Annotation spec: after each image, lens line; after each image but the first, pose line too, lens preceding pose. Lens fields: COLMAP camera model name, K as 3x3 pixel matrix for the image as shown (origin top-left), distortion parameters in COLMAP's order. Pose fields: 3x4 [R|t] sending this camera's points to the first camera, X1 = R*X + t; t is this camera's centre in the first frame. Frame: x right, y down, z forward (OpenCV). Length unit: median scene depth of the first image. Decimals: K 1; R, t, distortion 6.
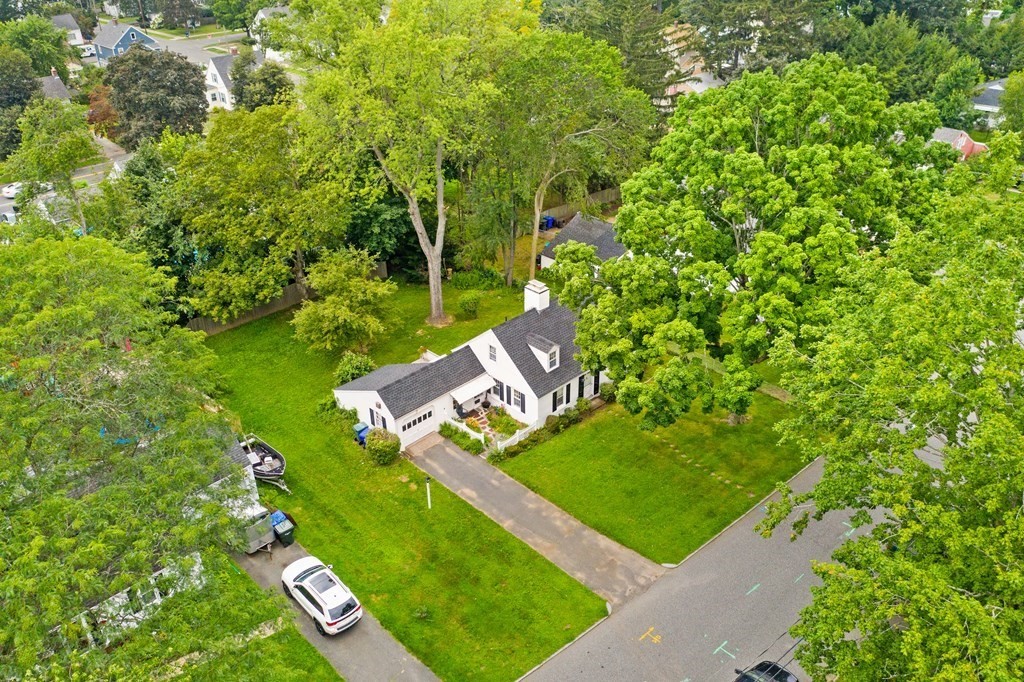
lens RADIAL K [[809.2, 0, 512.0], [0, 809.2, 341.0], [0, 0, 1]] dist [-0.012255, 0.009969]
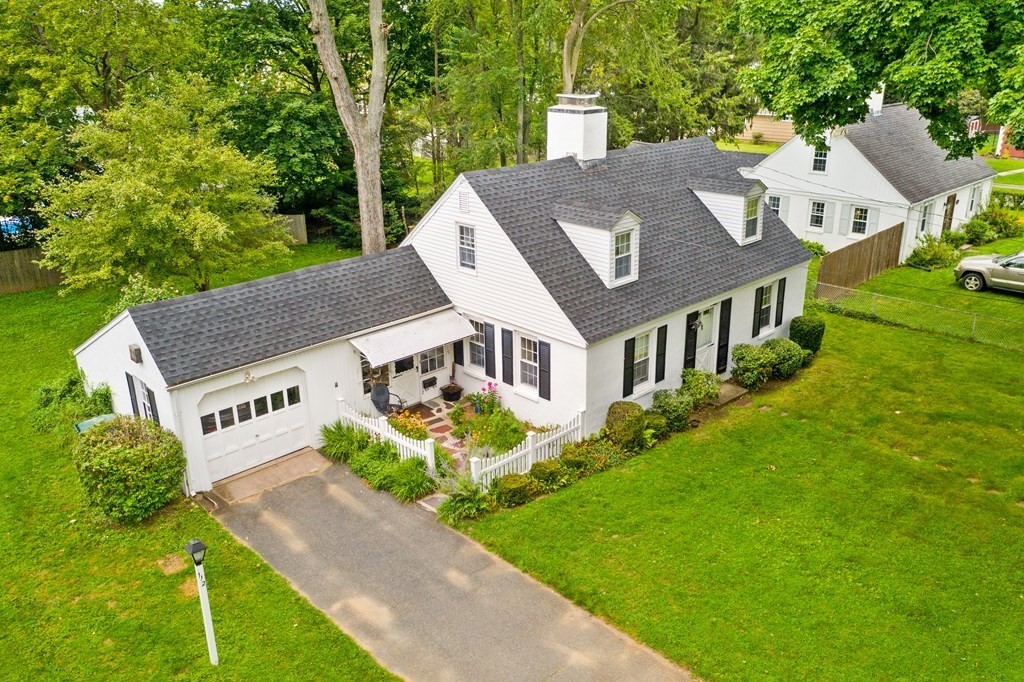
lens RADIAL K [[809.2, 0, 512.0], [0, 809.2, 341.0], [0, 0, 1]] dist [-0.012255, 0.009969]
pose [[0.999884, 0.003476, -0.014844, 0.003870], [-0.005966, 0.985229, -0.171137, 0.126818], [0.014030, 0.171205, 0.985135, 0.622987]]
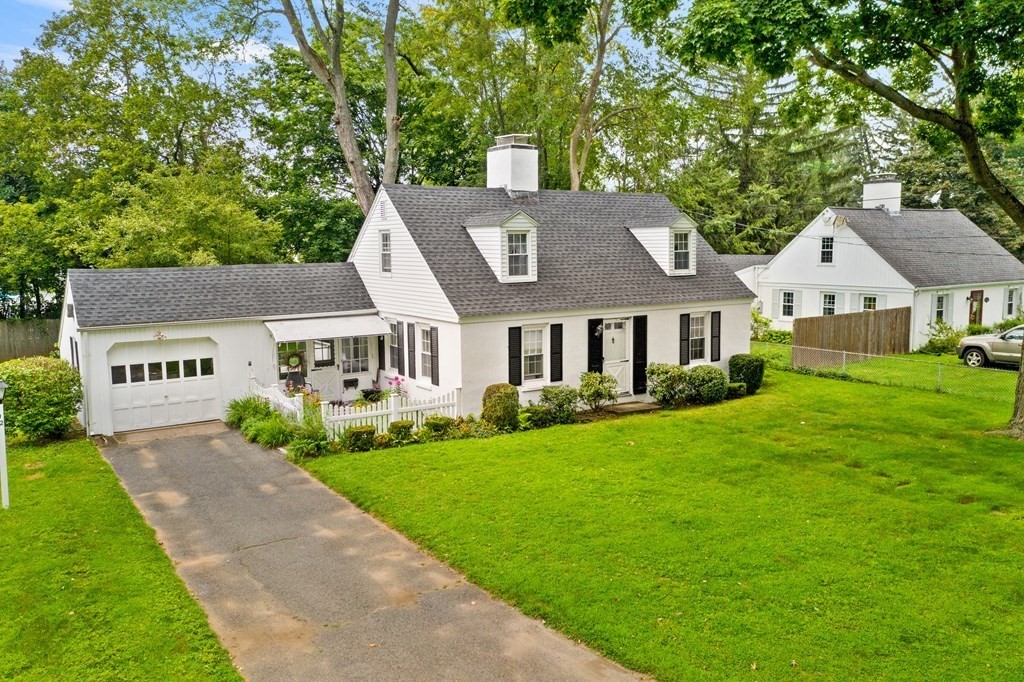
lens RADIAL K [[809.2, 0, 512.0], [0, 809.2, 341.0], [0, 0, 1]] dist [-0.012255, 0.009969]
pose [[0.981380, 0.028309, -0.189978, 0.124155], [-0.101110, 0.917088, -0.385650, 0.216695], [0.163310, 0.397678, 0.902875, 0.643237]]
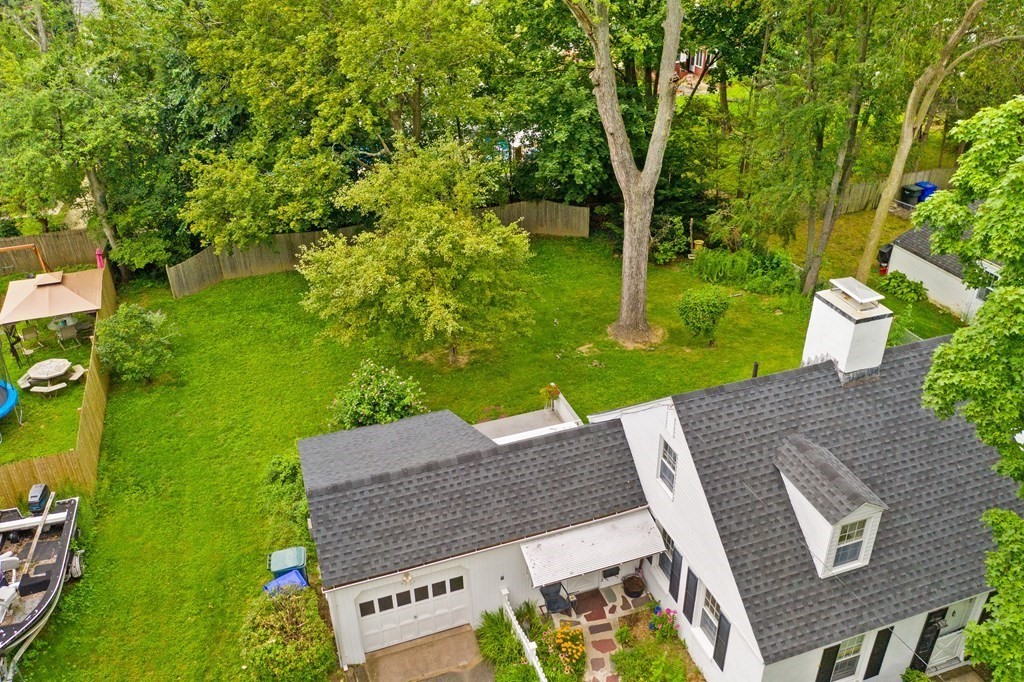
lens RADIAL K [[809.2, 0, 512.0], [0, 809.2, 341.0], [0, 0, 1]] dist [-0.012255, 0.009969]
pose [[0.901999, 0.216482, -0.373542, 0.032283], [-0.211685, 0.975825, 0.054368, -0.040152], [0.376281, 0.030034, 0.926018, 0.660380]]
